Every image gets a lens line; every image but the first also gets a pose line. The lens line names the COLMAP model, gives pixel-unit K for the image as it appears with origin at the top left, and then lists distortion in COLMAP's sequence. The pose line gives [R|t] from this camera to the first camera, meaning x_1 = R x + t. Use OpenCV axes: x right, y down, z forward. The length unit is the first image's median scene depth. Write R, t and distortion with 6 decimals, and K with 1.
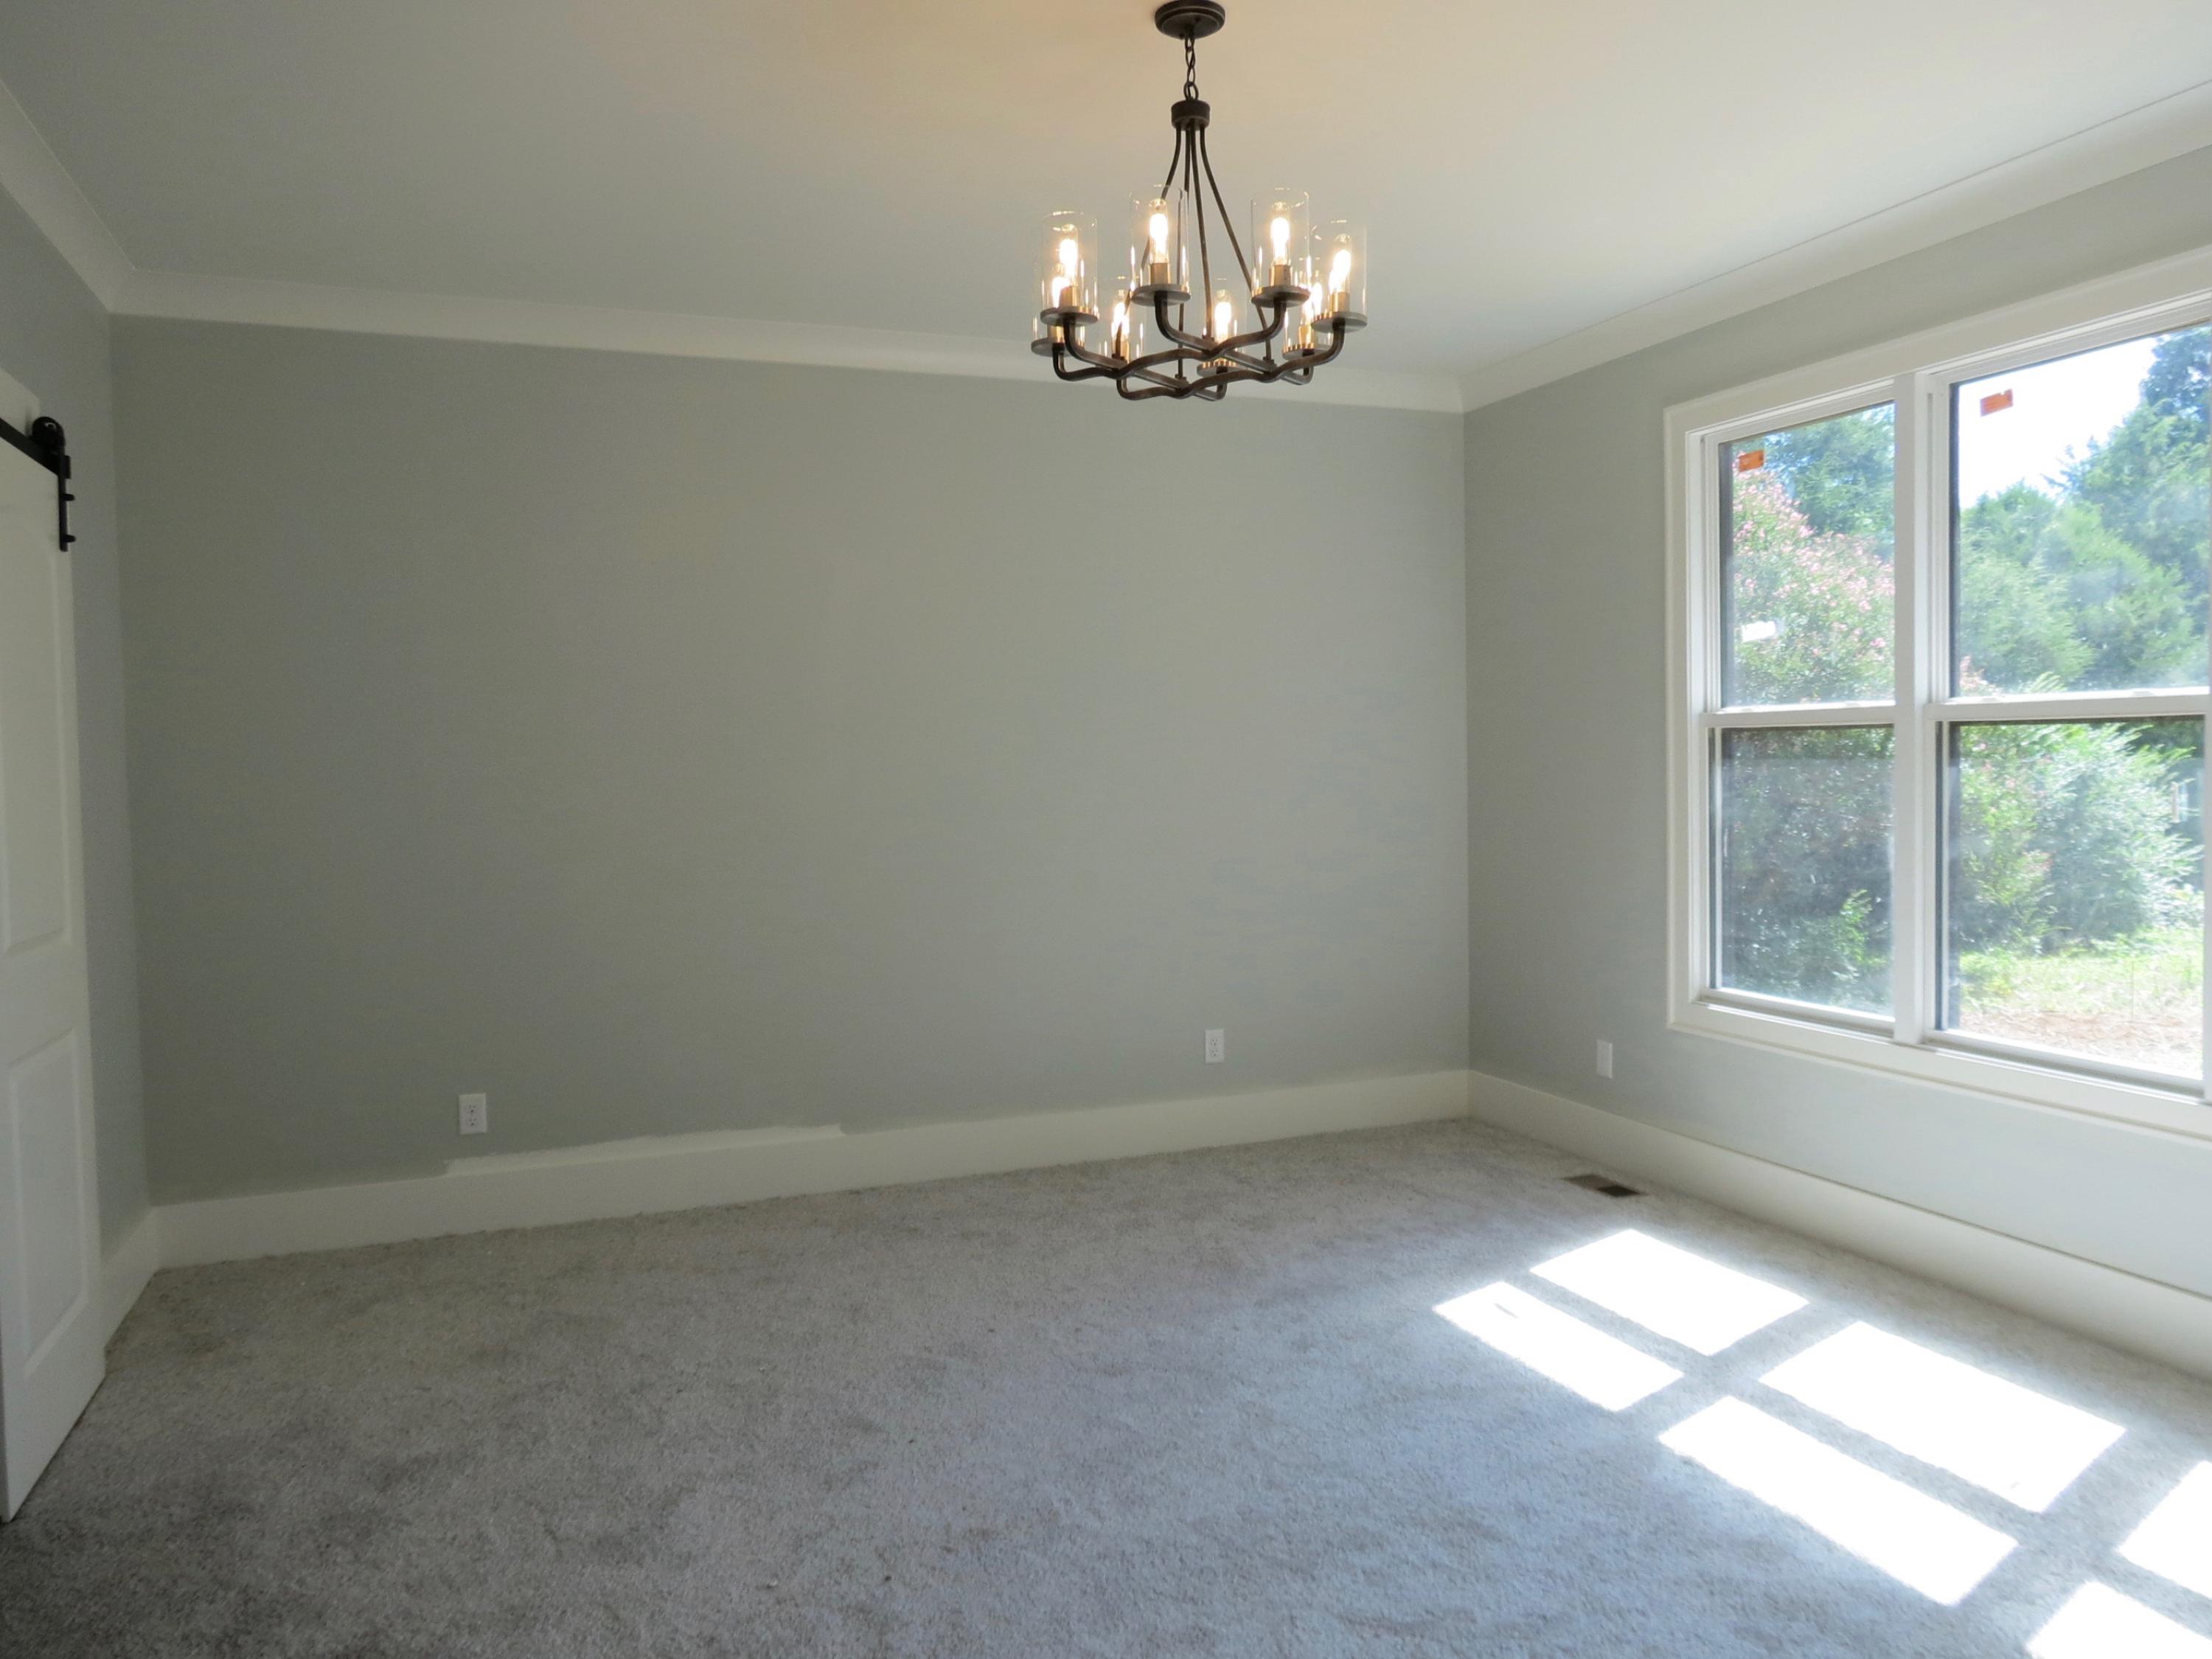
lens RADIAL K [[1574.9, 0, 1107.7], [0, 1574.9, 817.0], [0, 0, 1]] dist [-0.024562, 0.007494]
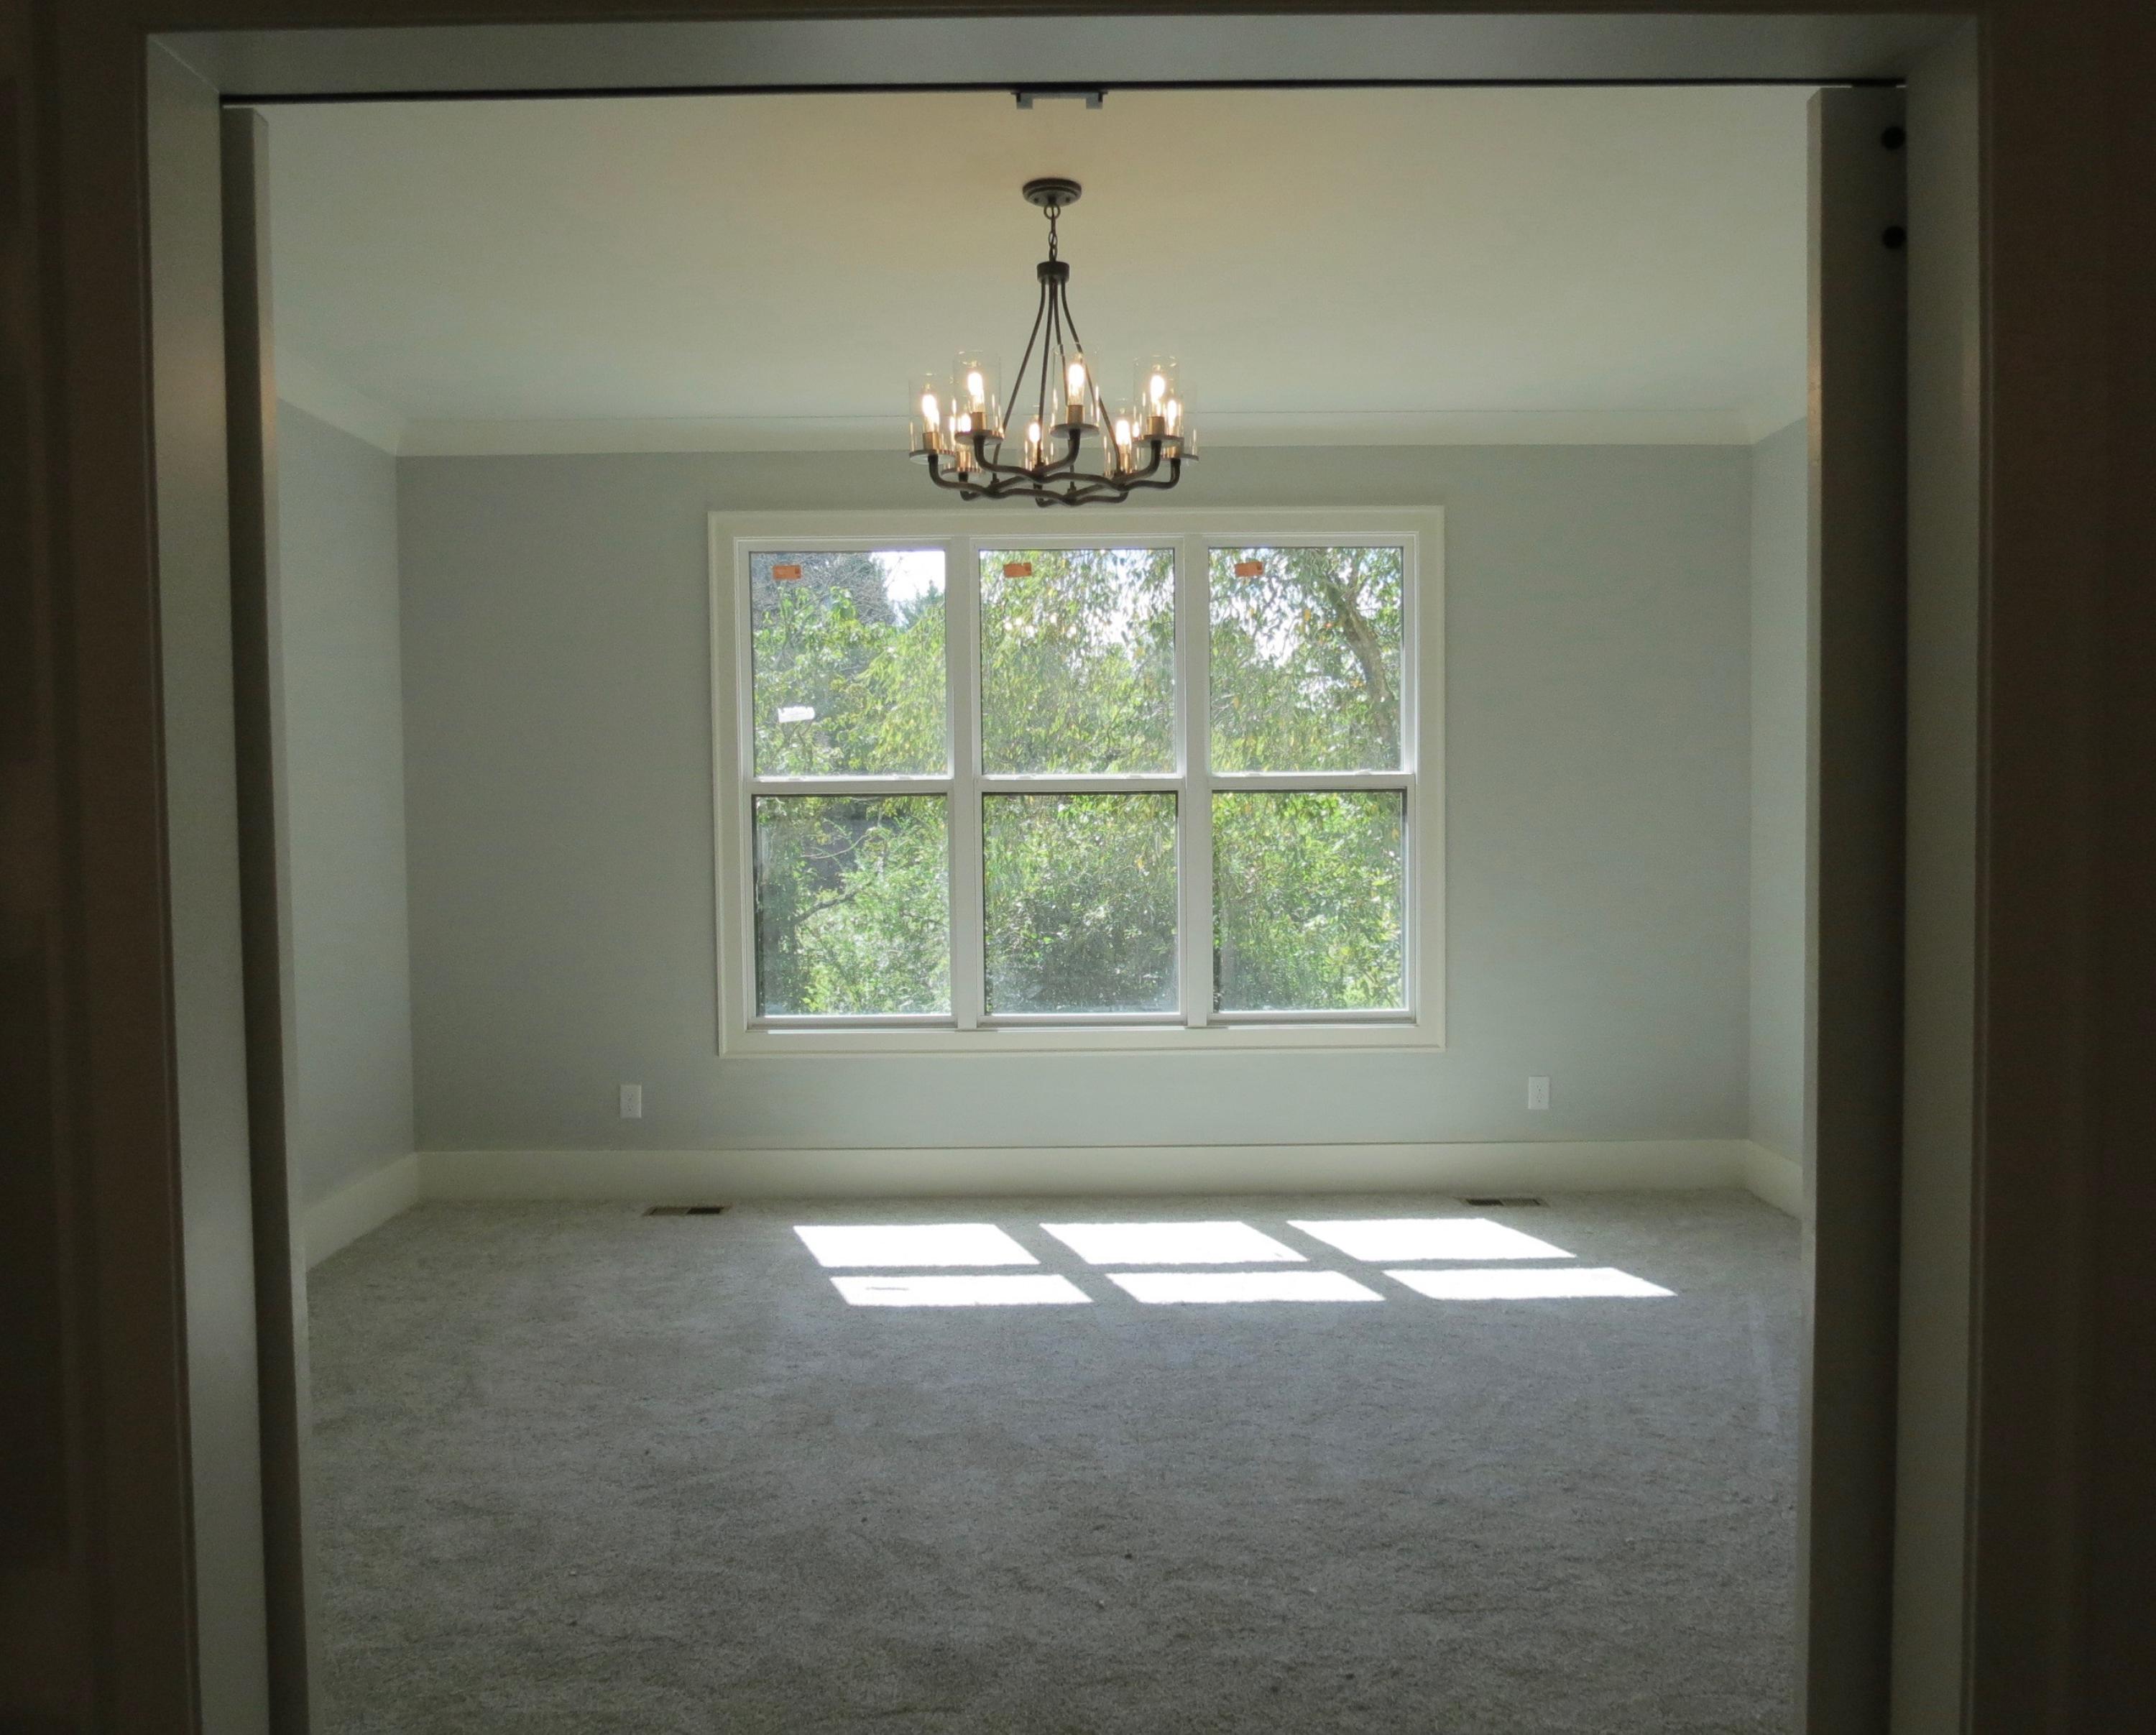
lens RADIAL K [[1640.3, 0, 1082.4], [0, 1640.3, 874.2], [0, 0, 1]] dist [-0.038360, 0.003042]
pose [[0.362666, -0.026414, 0.931545, -0.840547], [0.042513, 0.999027, 0.011777, -0.001651], [-0.930949, 0.035332, 0.363436, 0.423352]]
